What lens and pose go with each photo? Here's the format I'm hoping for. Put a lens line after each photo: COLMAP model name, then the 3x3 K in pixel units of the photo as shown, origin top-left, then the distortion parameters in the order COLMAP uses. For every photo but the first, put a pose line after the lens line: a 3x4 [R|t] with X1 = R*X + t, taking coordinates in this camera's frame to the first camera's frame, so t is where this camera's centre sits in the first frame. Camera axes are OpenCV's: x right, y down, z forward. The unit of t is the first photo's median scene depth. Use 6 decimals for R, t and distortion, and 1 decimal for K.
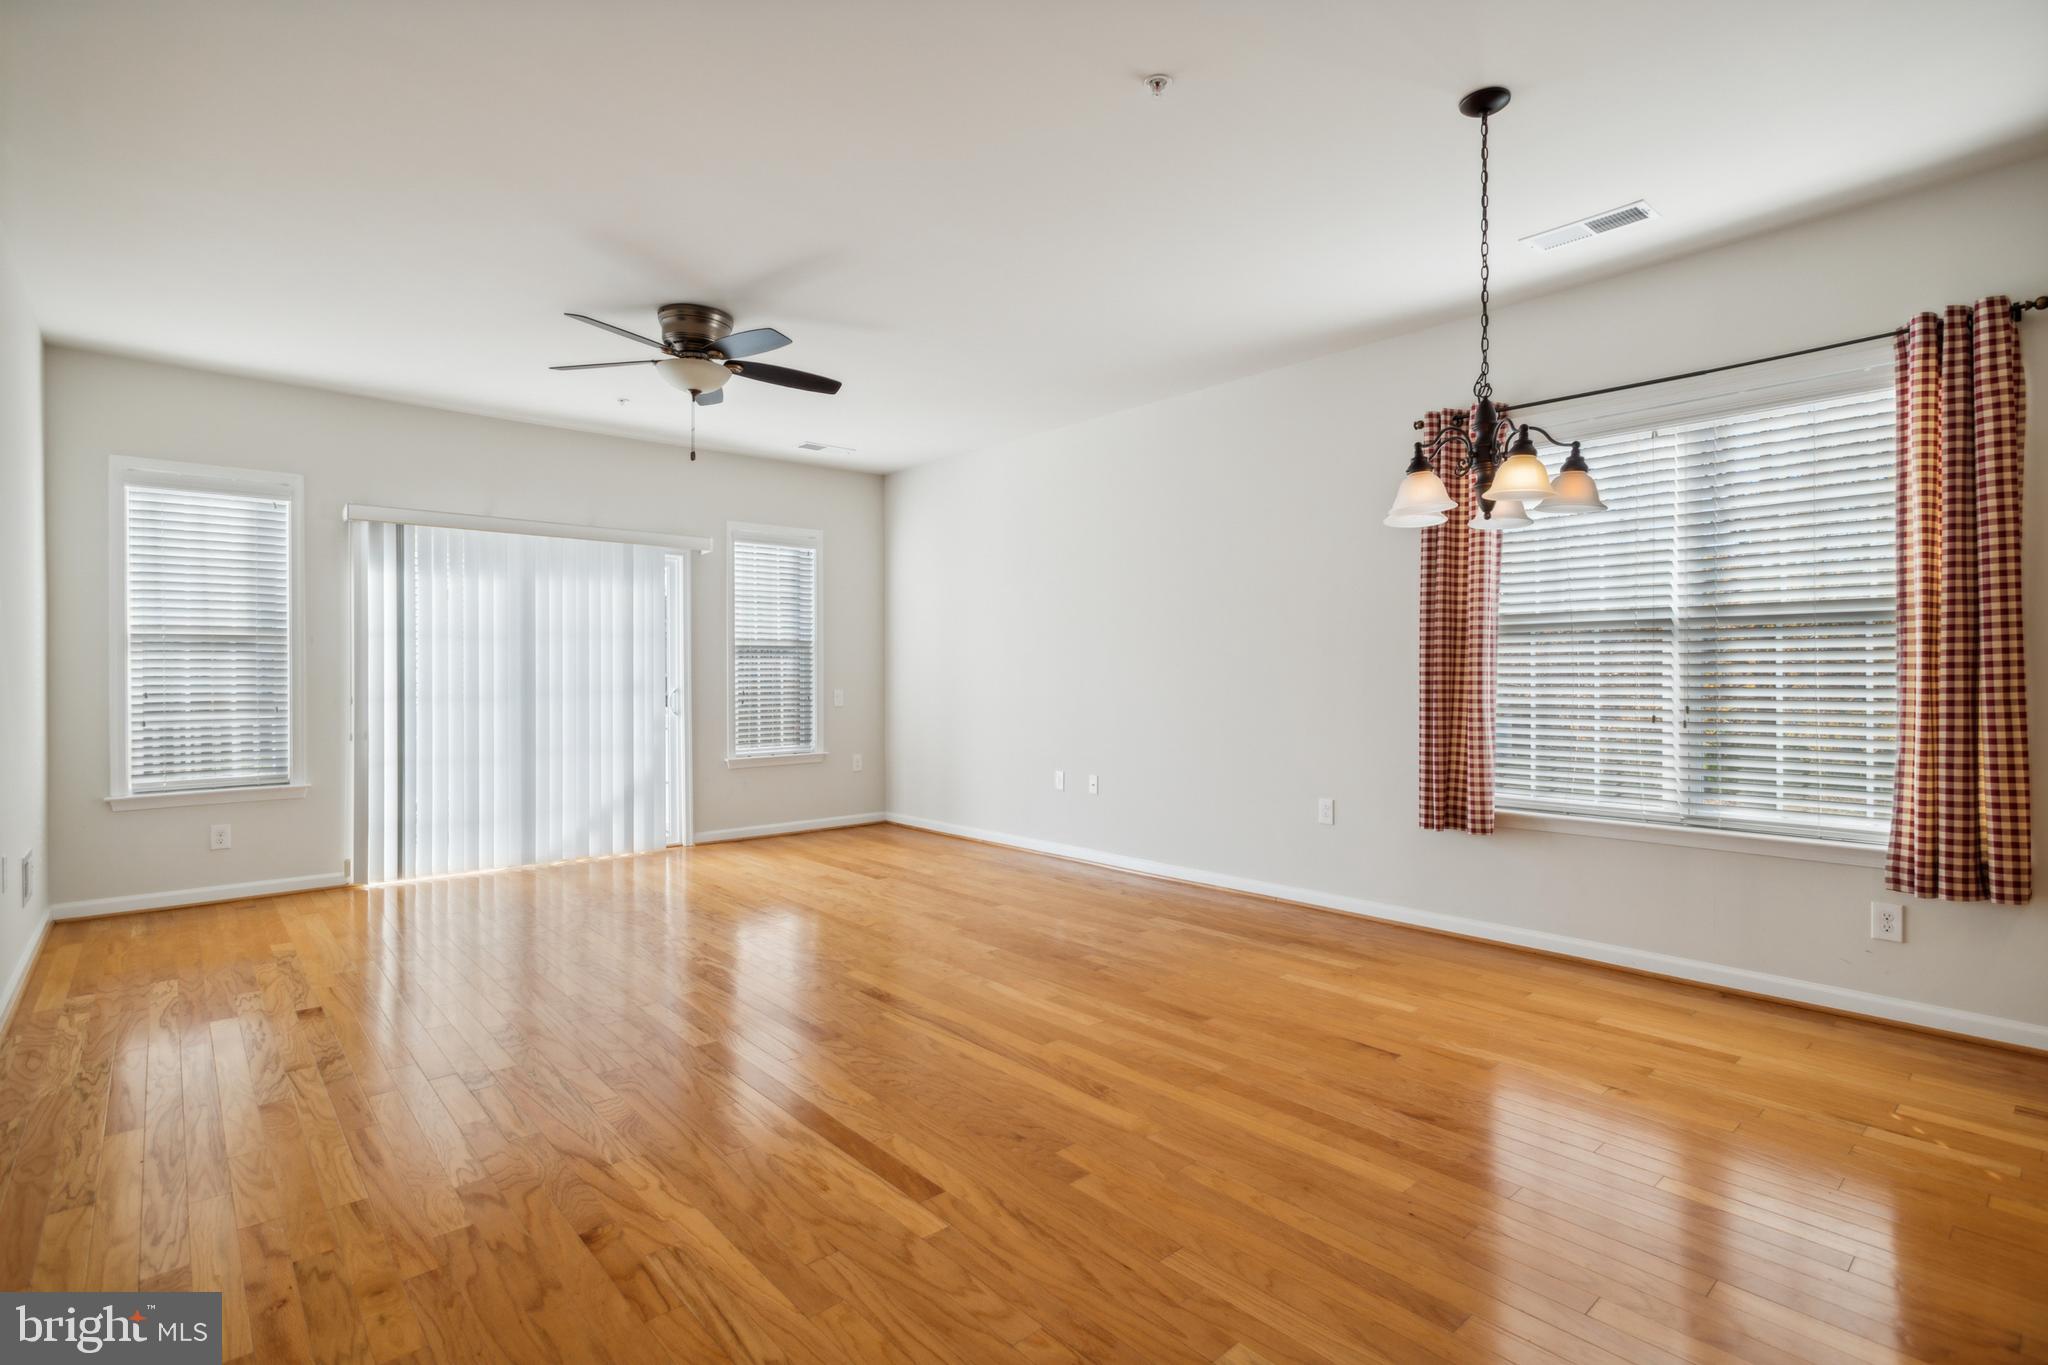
lens RADIAL K [[993.9, 0, 1038.3], [0, 993.9, 687.5], [0, 0, 1]] dist [-0.010347, 0.008340]
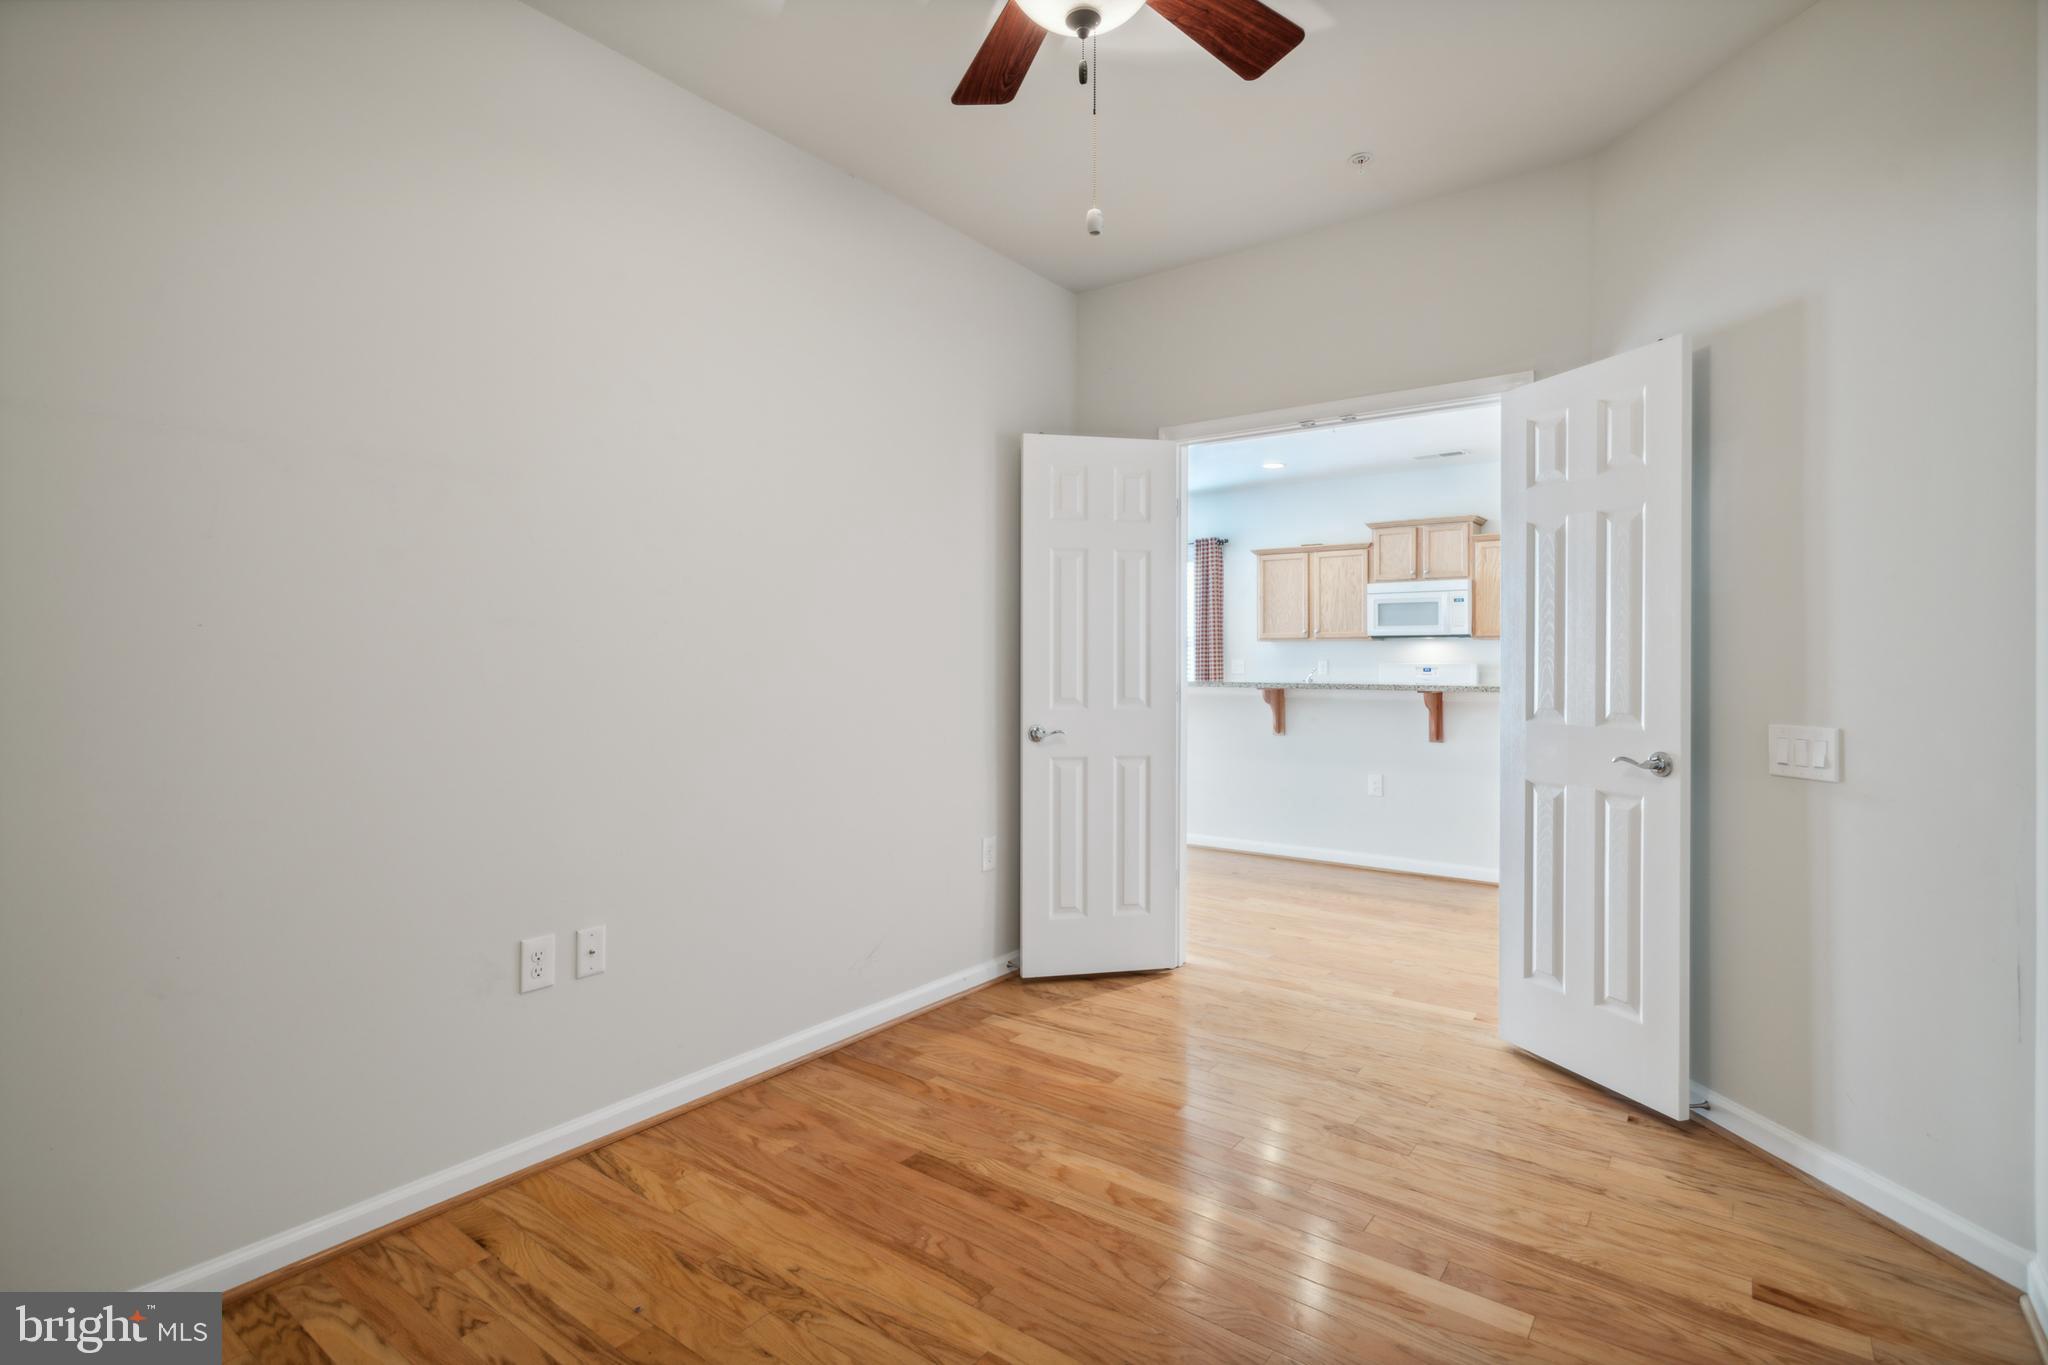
lens RADIAL K [[993.9, 0, 1047.6], [0, 993.9, 656.2], [0, 0, 1]] dist [-0.010347, 0.008340]
pose [[0.977279, 0.007714, 0.211815, -0.113234], [-0.003584, 0.999796, -0.019877, 0.016176], [-0.211925, 0.018666, 0.977108, -1.383570]]
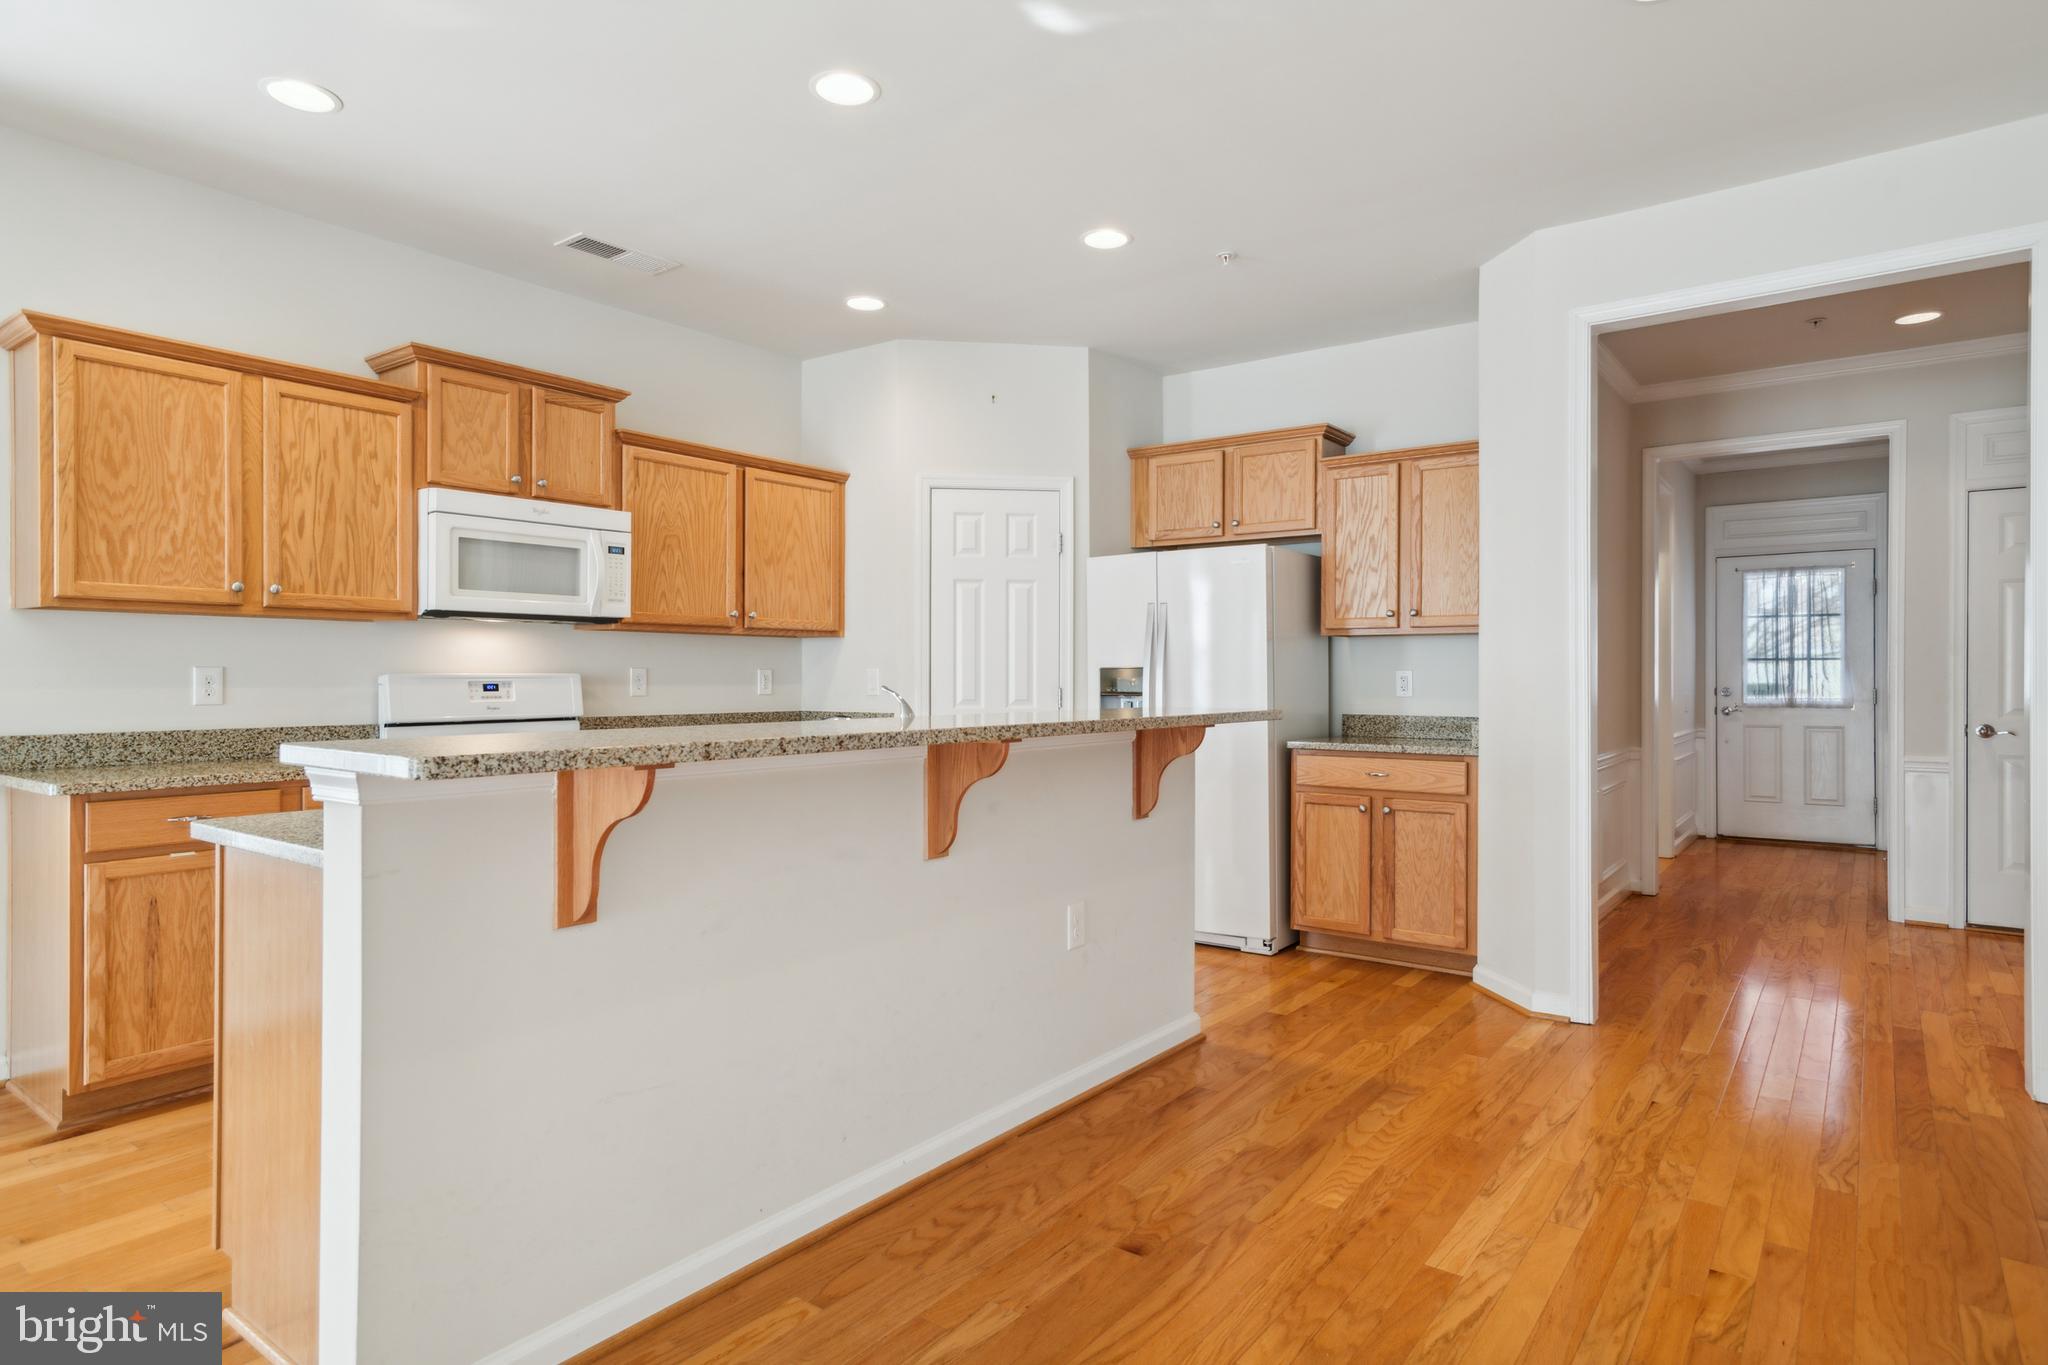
lens RADIAL K [[1141.1, 0, 1023.2], [0, 1141.1, 683.1], [0, 0, 1]] dist [0.002802, 0.007827]
pose [[-0.197603, -0.001148, 0.980281, -0.122628], [0.014345, 0.999889, 0.004063, -0.000229], [-0.980177, 0.014865, -0.197564, 0.137771]]
